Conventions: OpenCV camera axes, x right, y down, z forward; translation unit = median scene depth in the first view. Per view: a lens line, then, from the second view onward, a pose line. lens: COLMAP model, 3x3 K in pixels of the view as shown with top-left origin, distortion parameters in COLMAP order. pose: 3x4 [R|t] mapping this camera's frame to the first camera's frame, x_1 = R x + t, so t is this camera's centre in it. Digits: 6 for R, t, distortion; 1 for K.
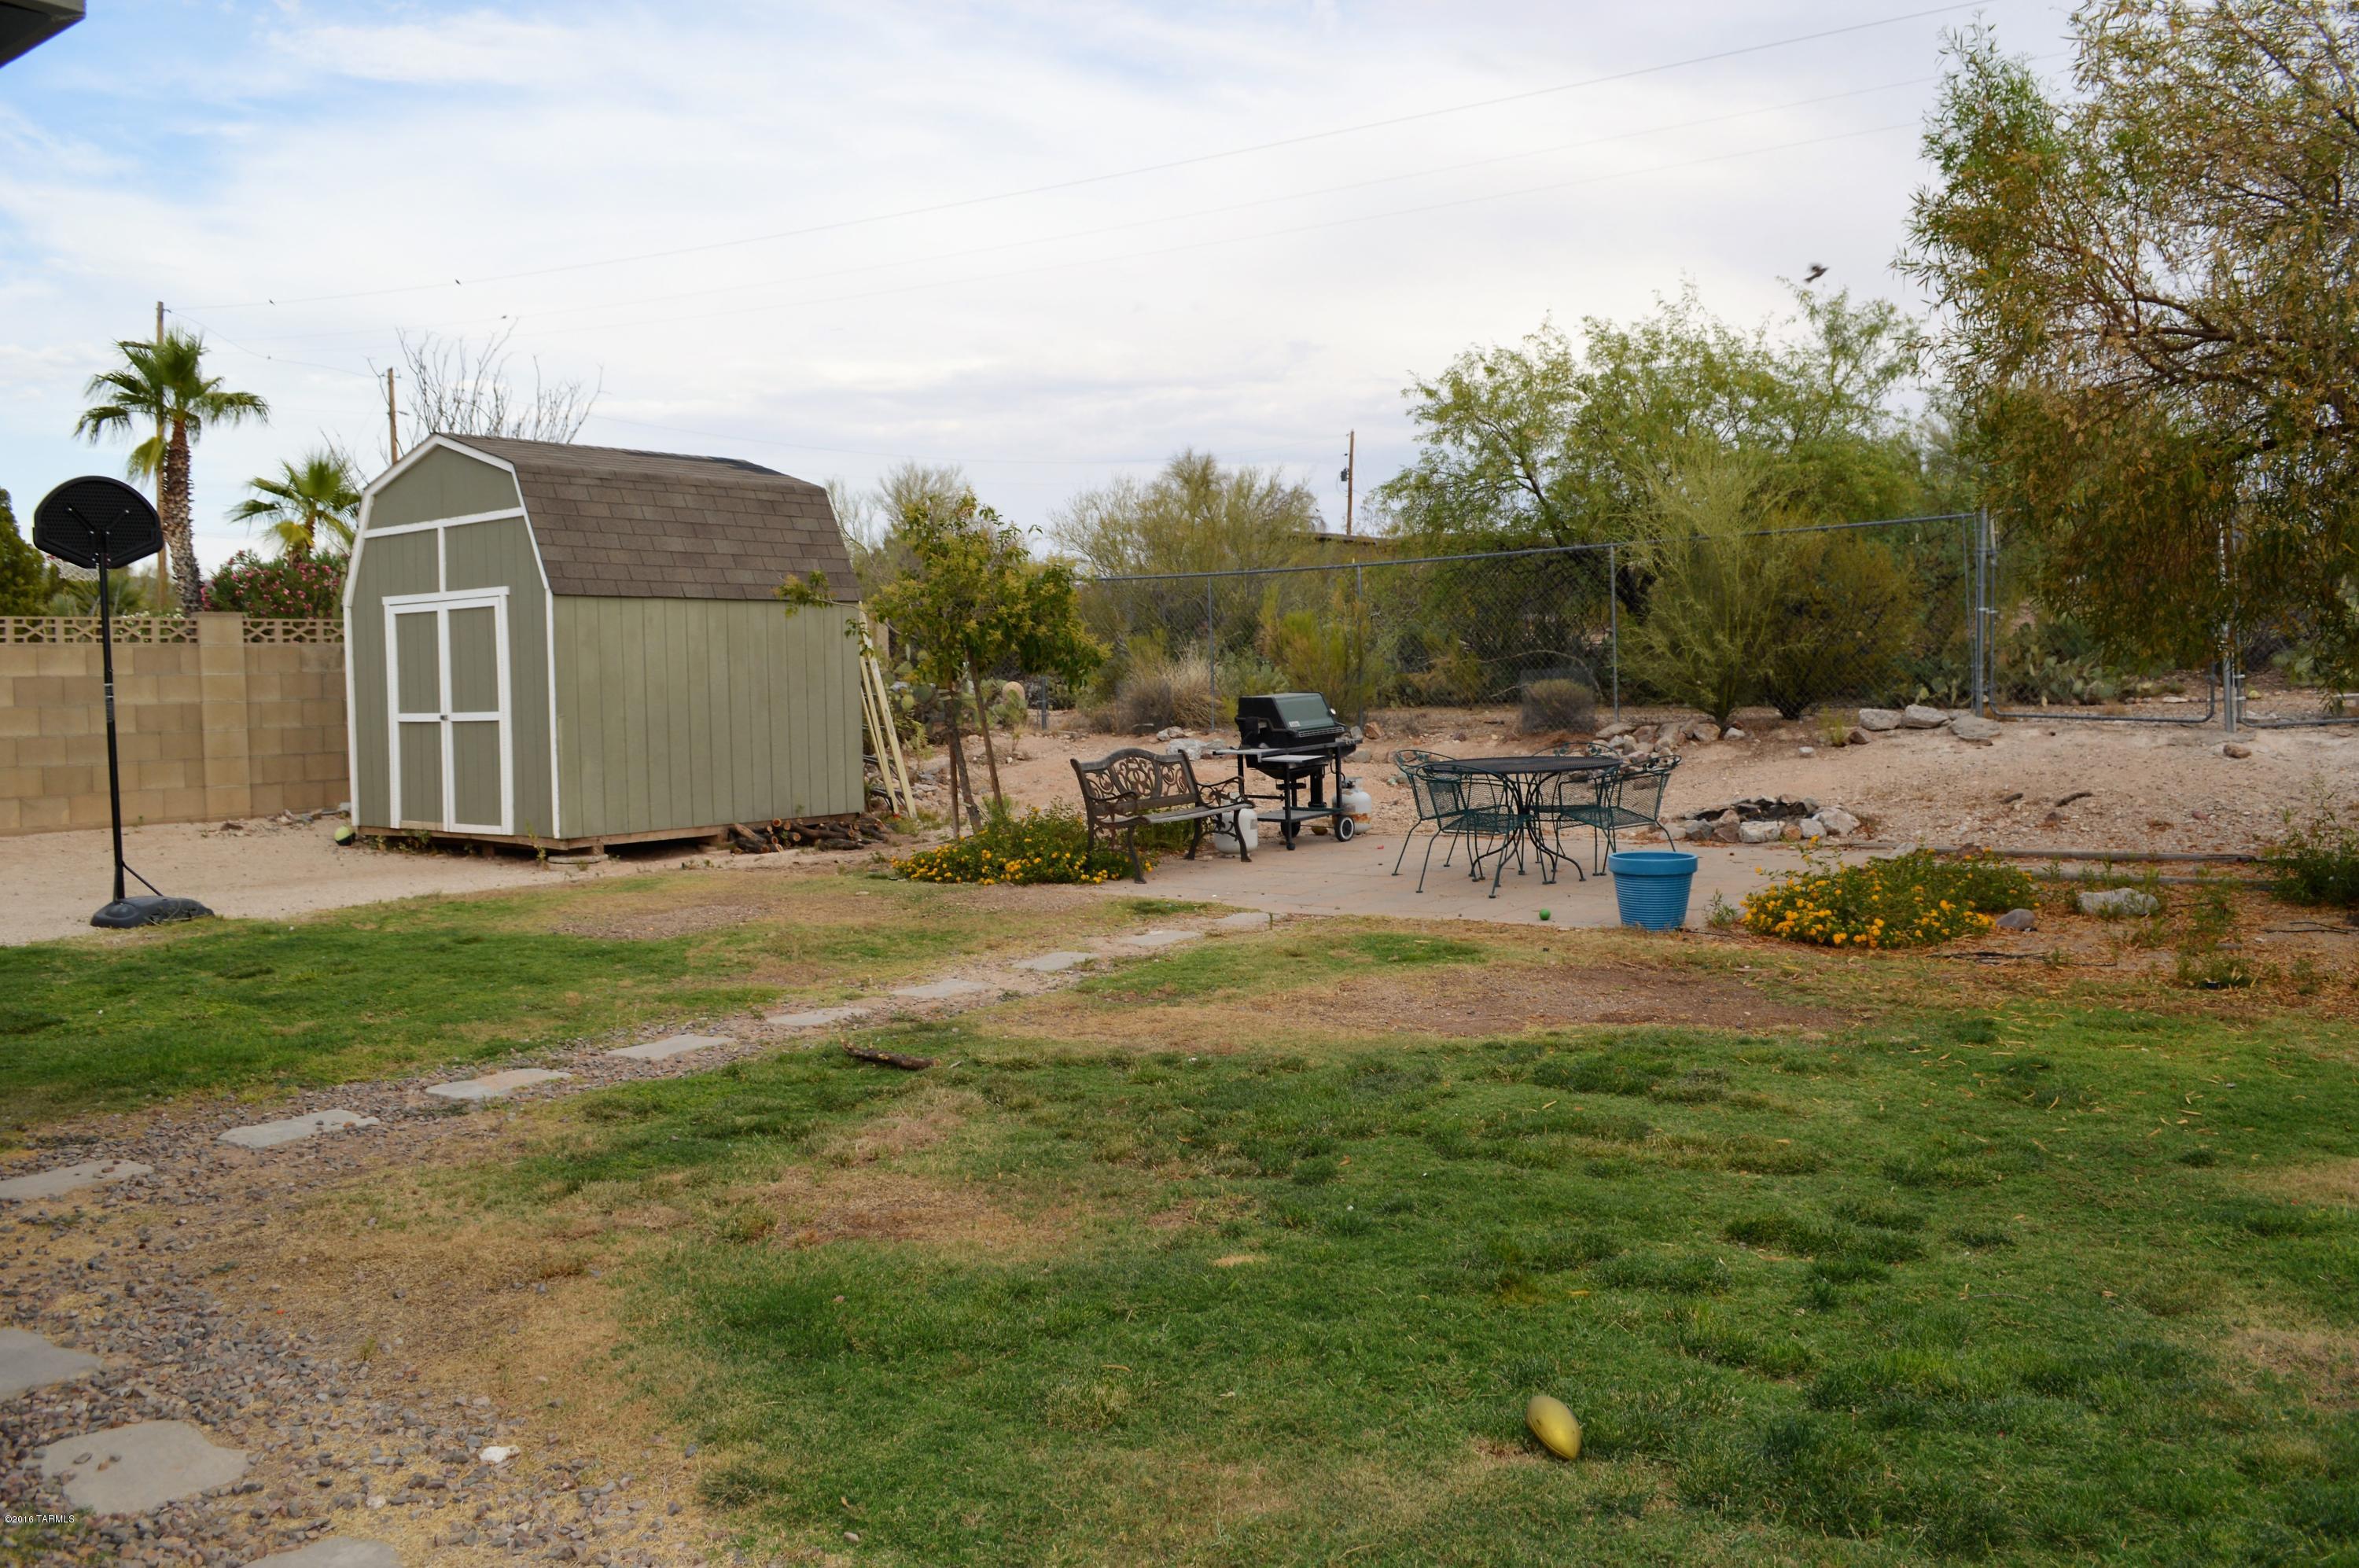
lens RADIAL K [[1892.1, 0, 1179.5], [0, 1892.1, 784.0], [0, 0, 1]] dist [-0.078711, 0.002793]
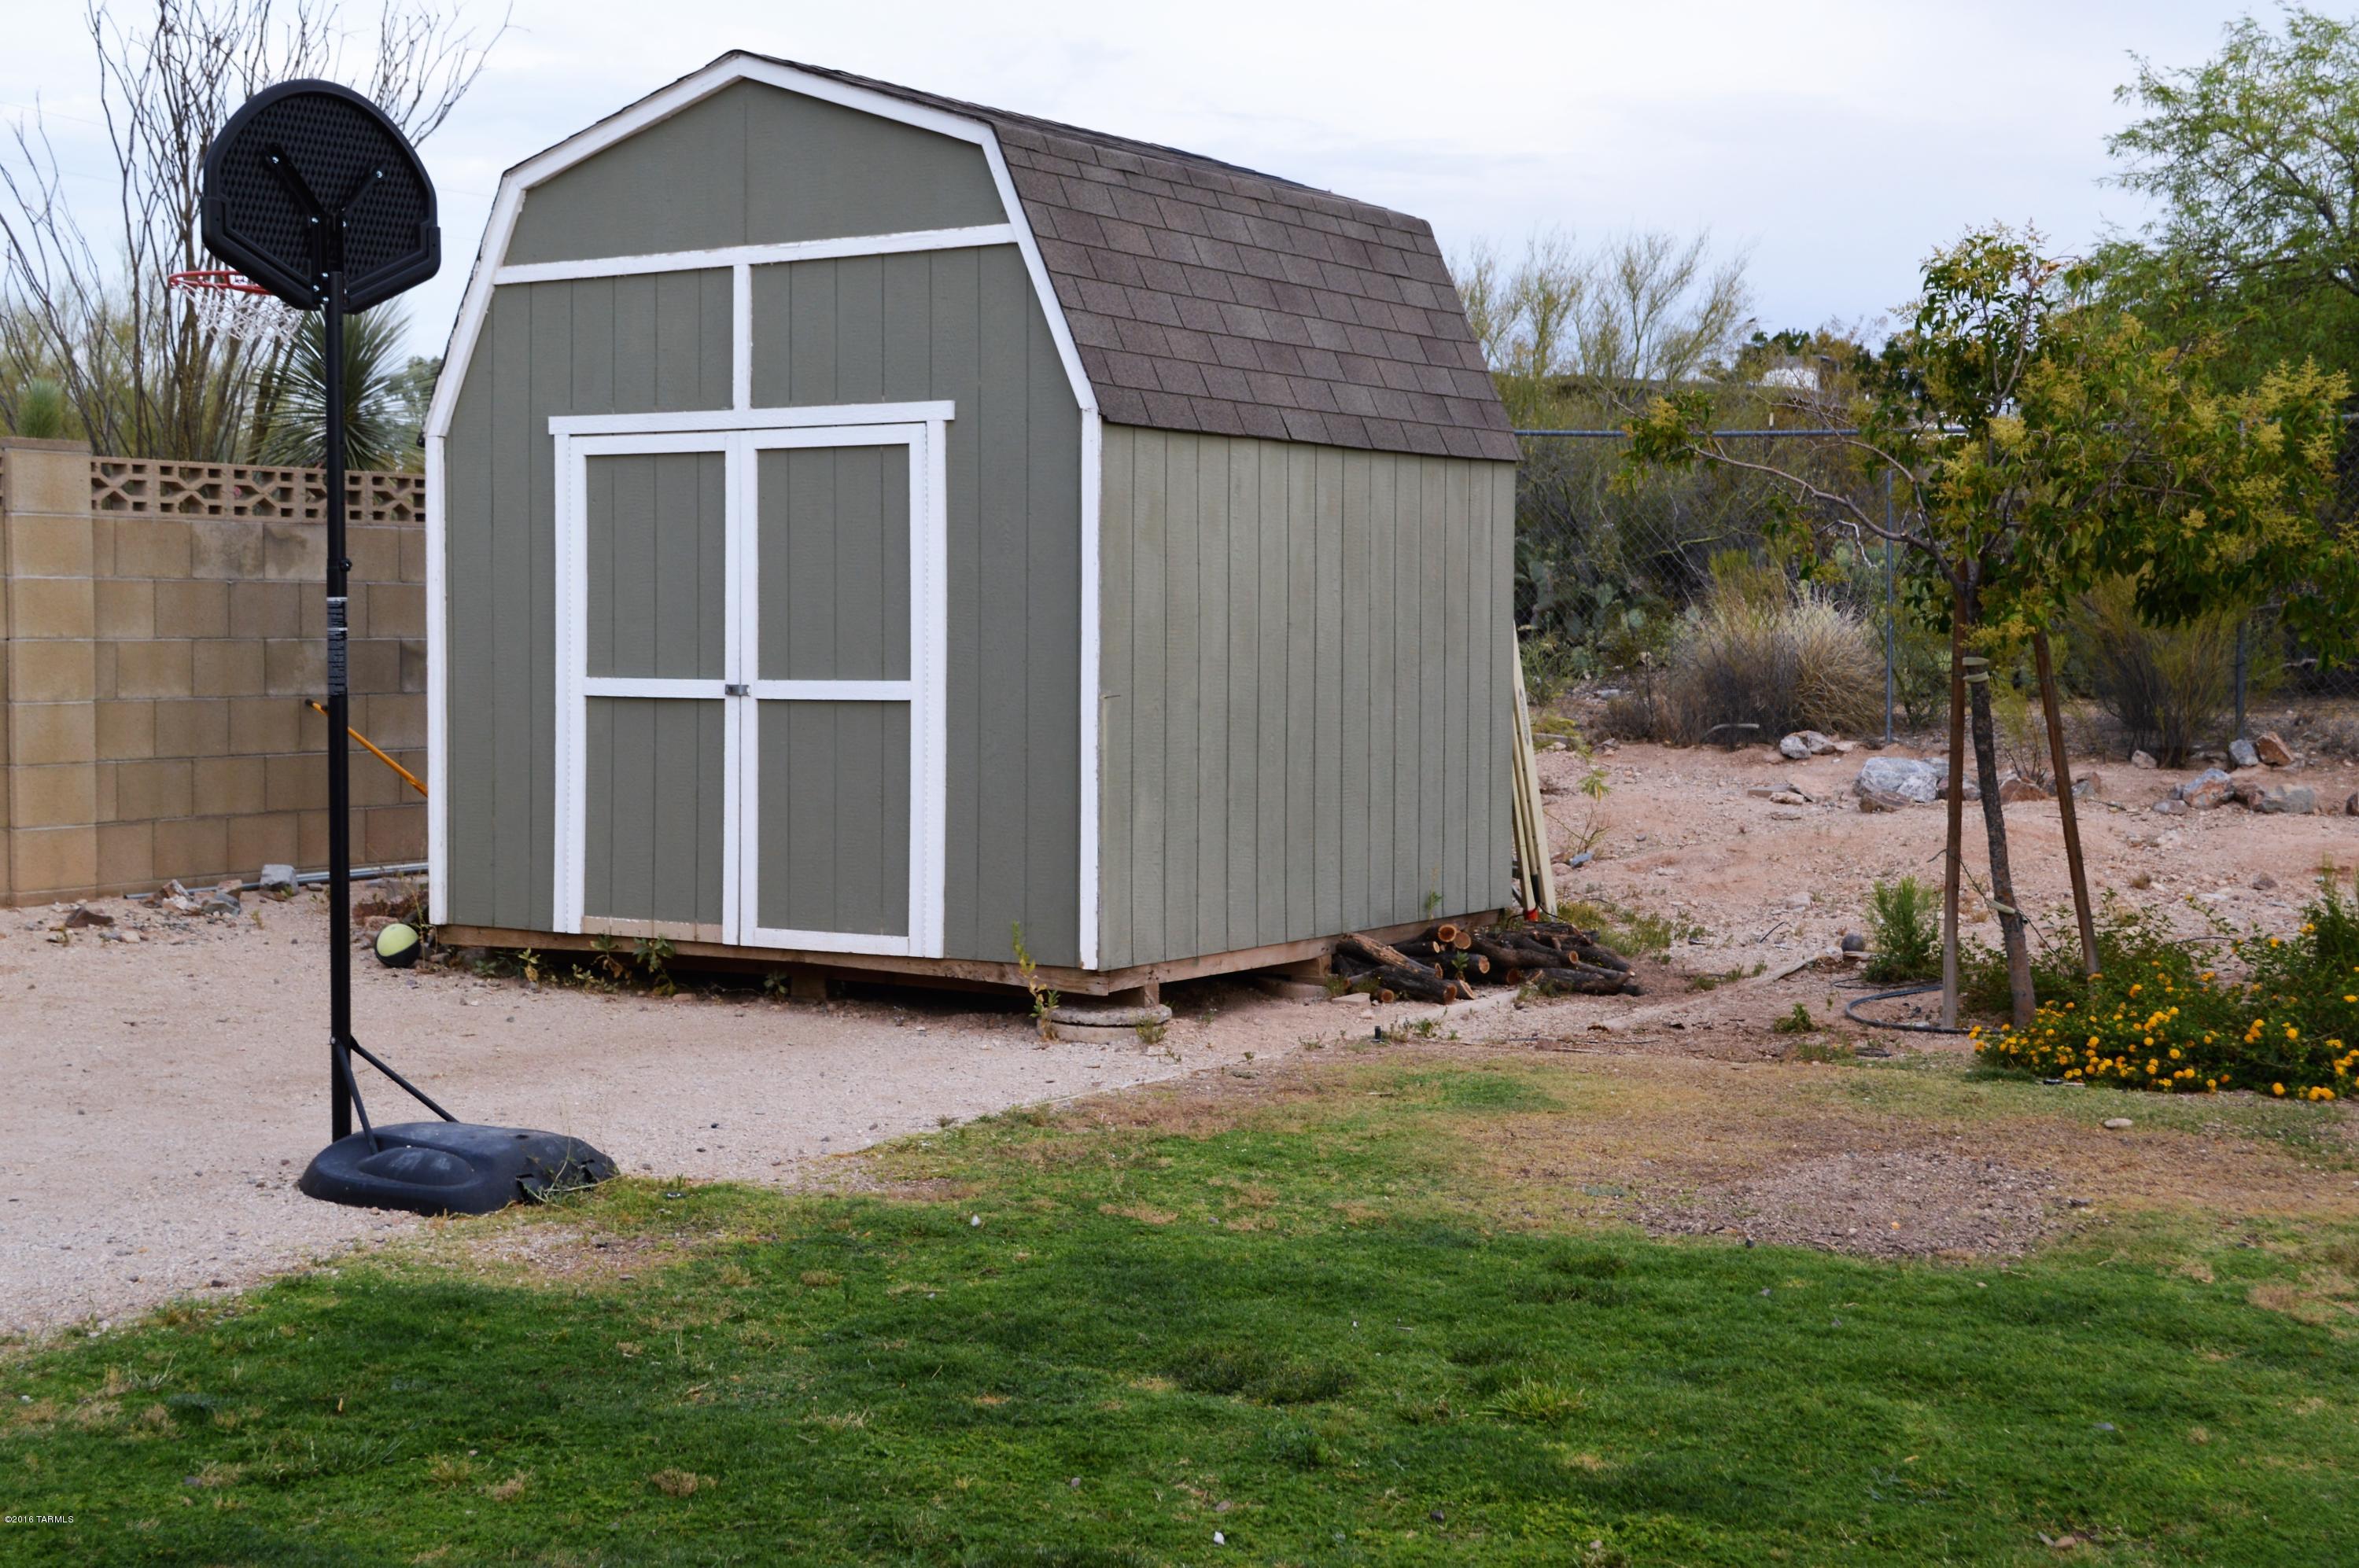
lens RADIAL K [[3291.4, 0, 1179.5], [0, 3291.4, 784.0], [0, 0, 1]] dist [-0.031140, -0.013244]
pose [[0.994992, 0.018374, 0.098247, -0.363340], [-0.017670, 0.999812, -0.008035, -0.008562], [-0.098377, 0.006258, 0.995130, 0.205711]]
